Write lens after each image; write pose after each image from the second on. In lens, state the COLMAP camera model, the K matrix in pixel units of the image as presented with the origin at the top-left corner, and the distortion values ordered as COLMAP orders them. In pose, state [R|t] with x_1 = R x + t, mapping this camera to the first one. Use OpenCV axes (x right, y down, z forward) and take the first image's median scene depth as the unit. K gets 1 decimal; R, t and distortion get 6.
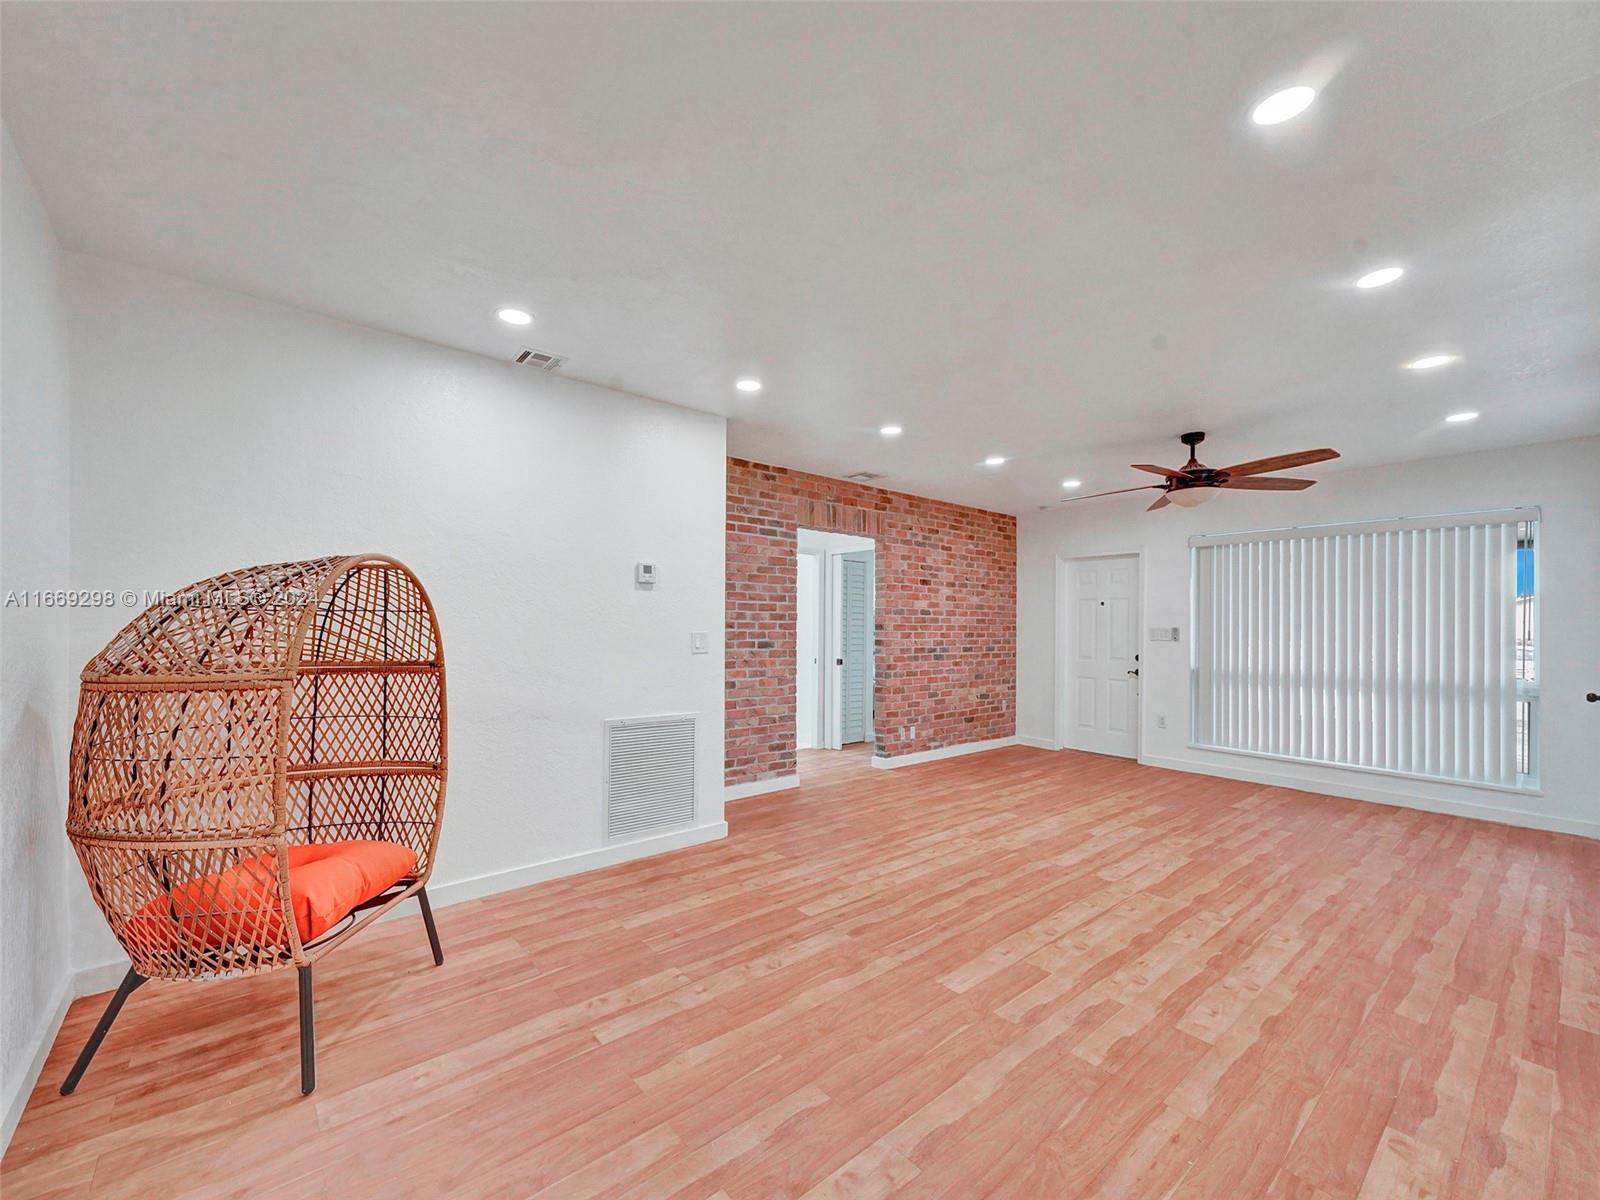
lens RADIAL K [[666.9, 0, 793.8], [0, 666.9, 620.1], [0, 0, 1]] dist [0.017284, 0.000306]
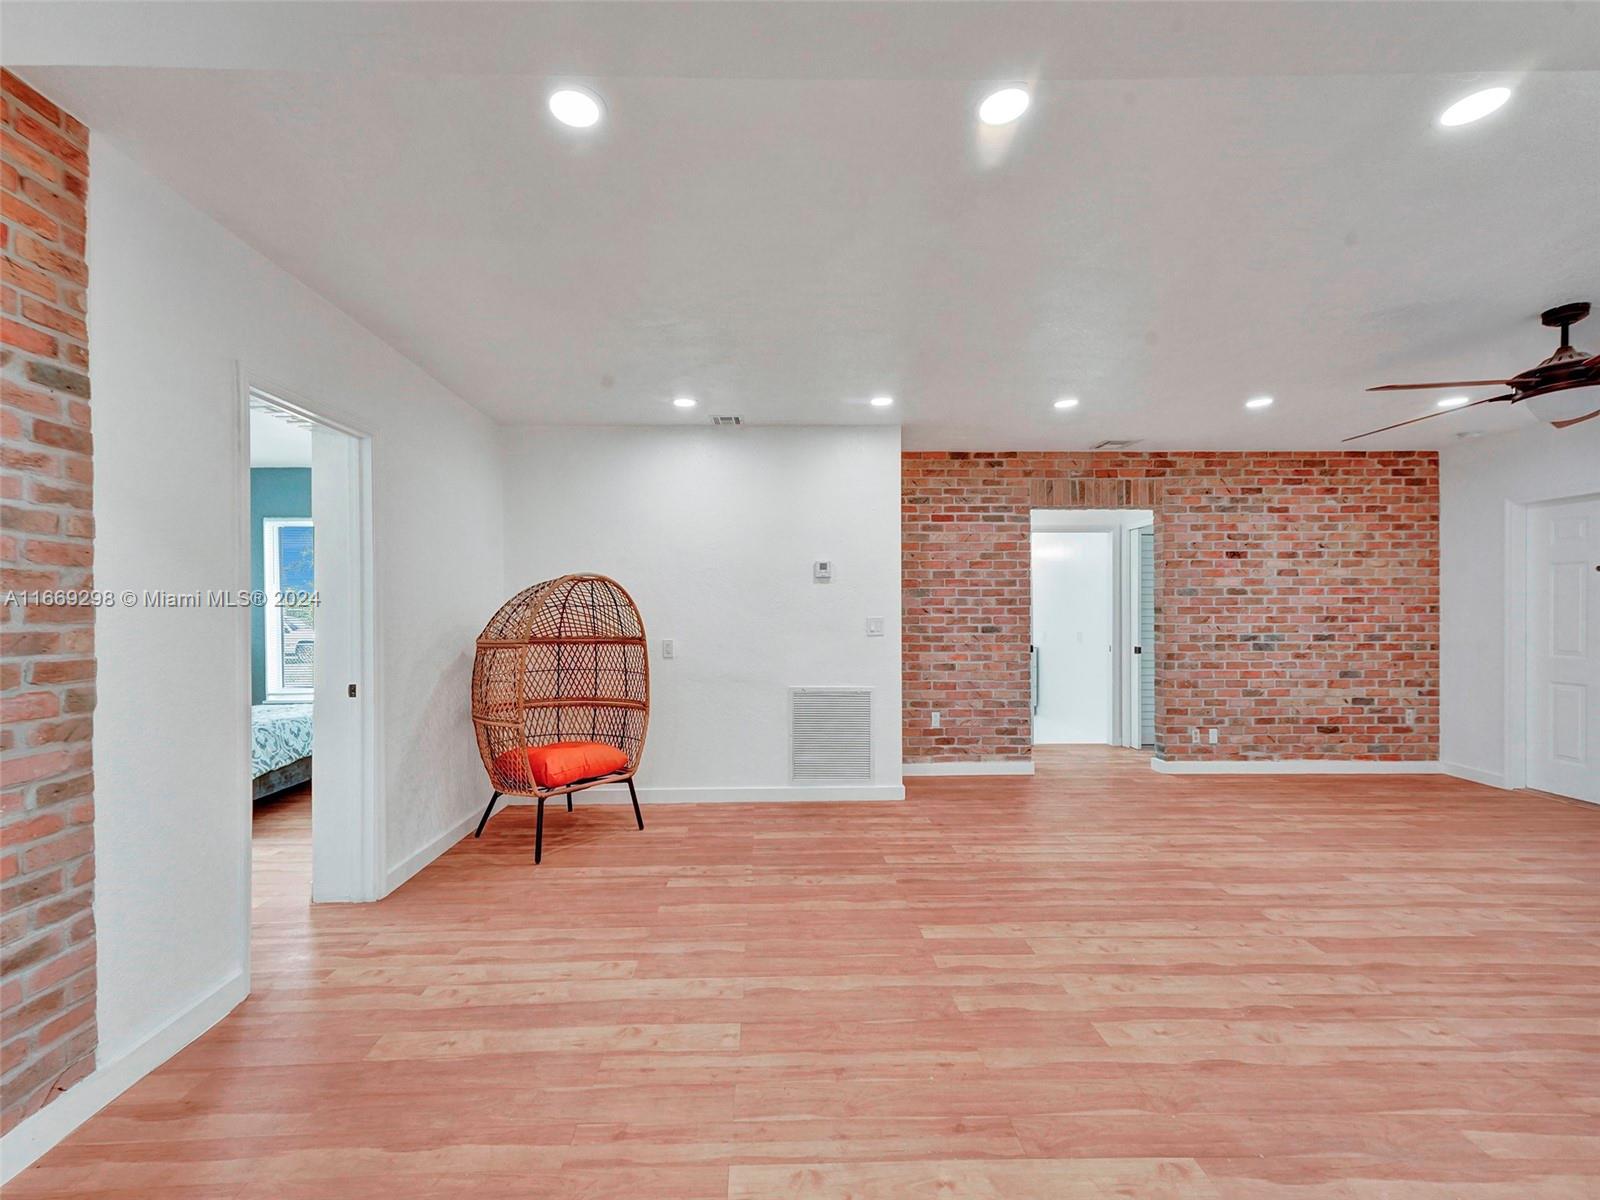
lens RADIAL K [[683.7, 0, 774.2], [0, 683.7, 615.9], [0, 0, 1]] dist [0.018046, 0.000120]
pose [[0.773738, -0.008531, -0.633449, 0.335750], [0.016986, 0.999829, 0.007283, 0.002695], [0.633278, -0.016395, 0.773751, -0.016365]]
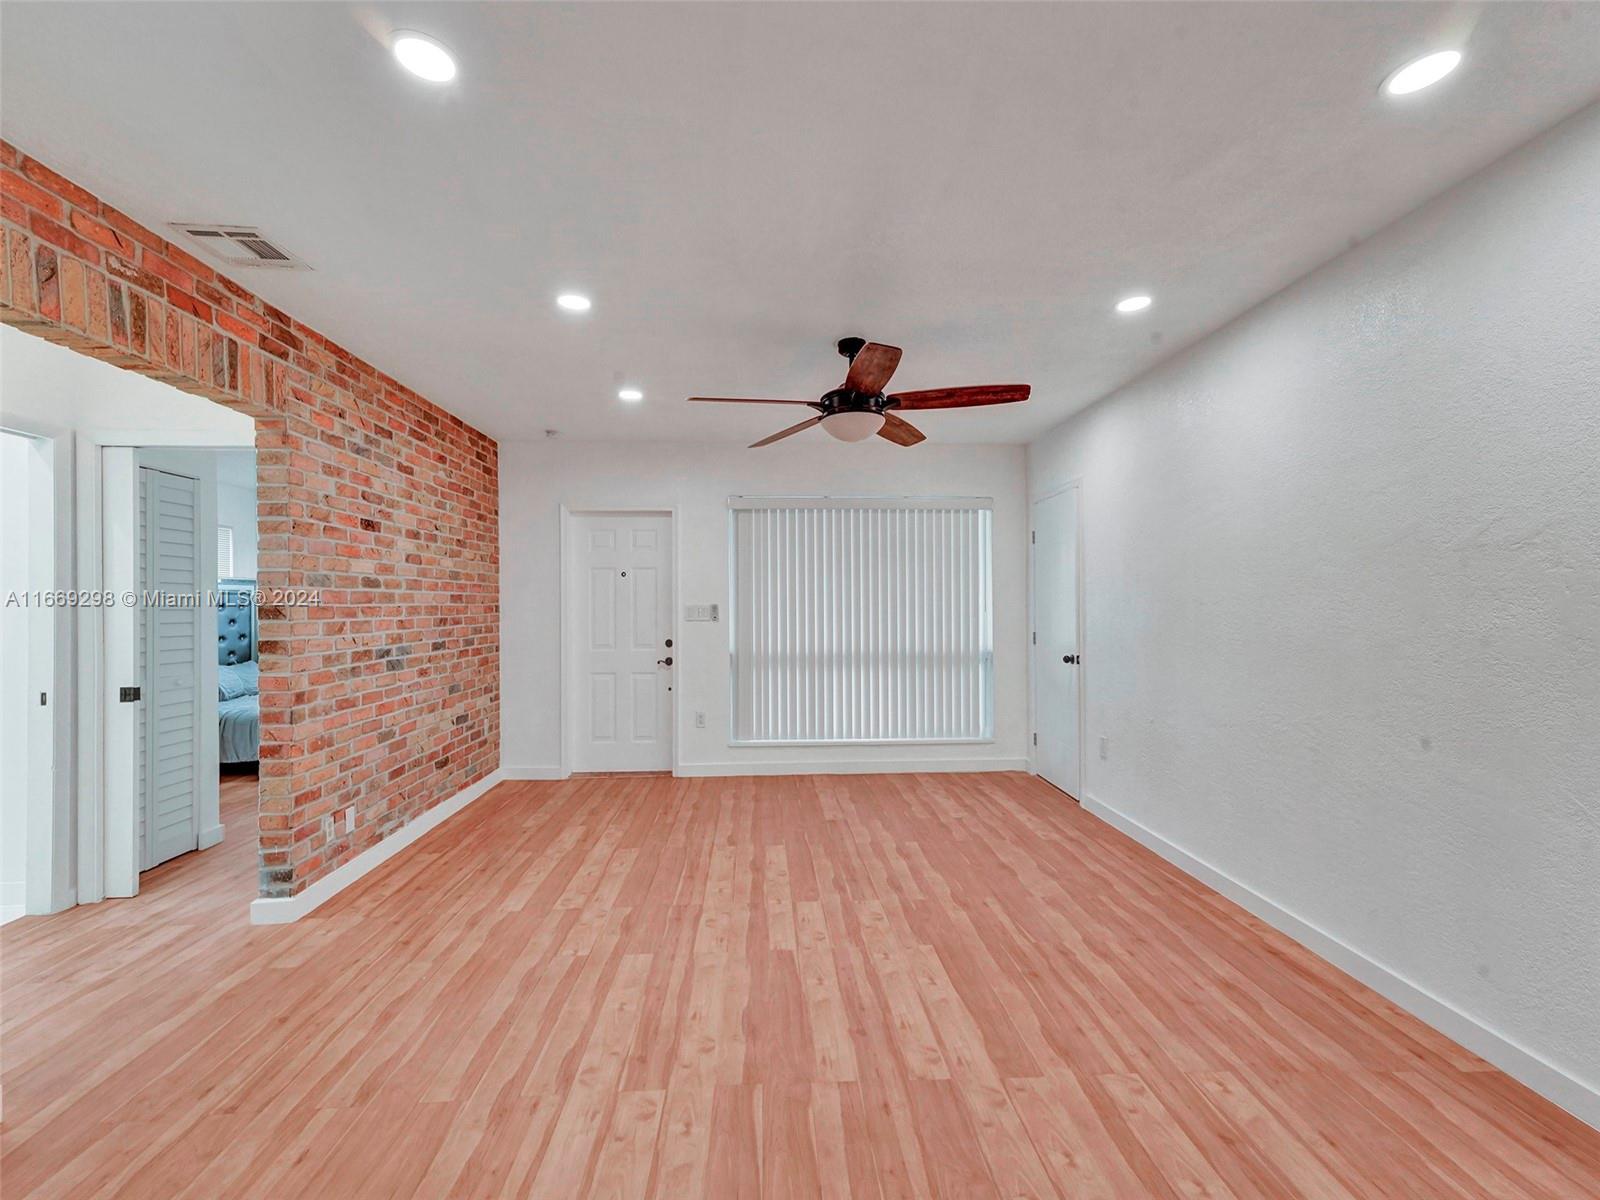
lens RADIAL K [[649.0, 0, 790.1], [0, 649.0, 601.0], [0, 0, 1]] dist [0.013484, -0.000004]
pose [[0.609395, -0.009715, 0.792807, -0.011393], [0.004061, 0.999950, 0.009132, -0.000553], [-0.792856, -0.002345, 0.609404, 0.484360]]
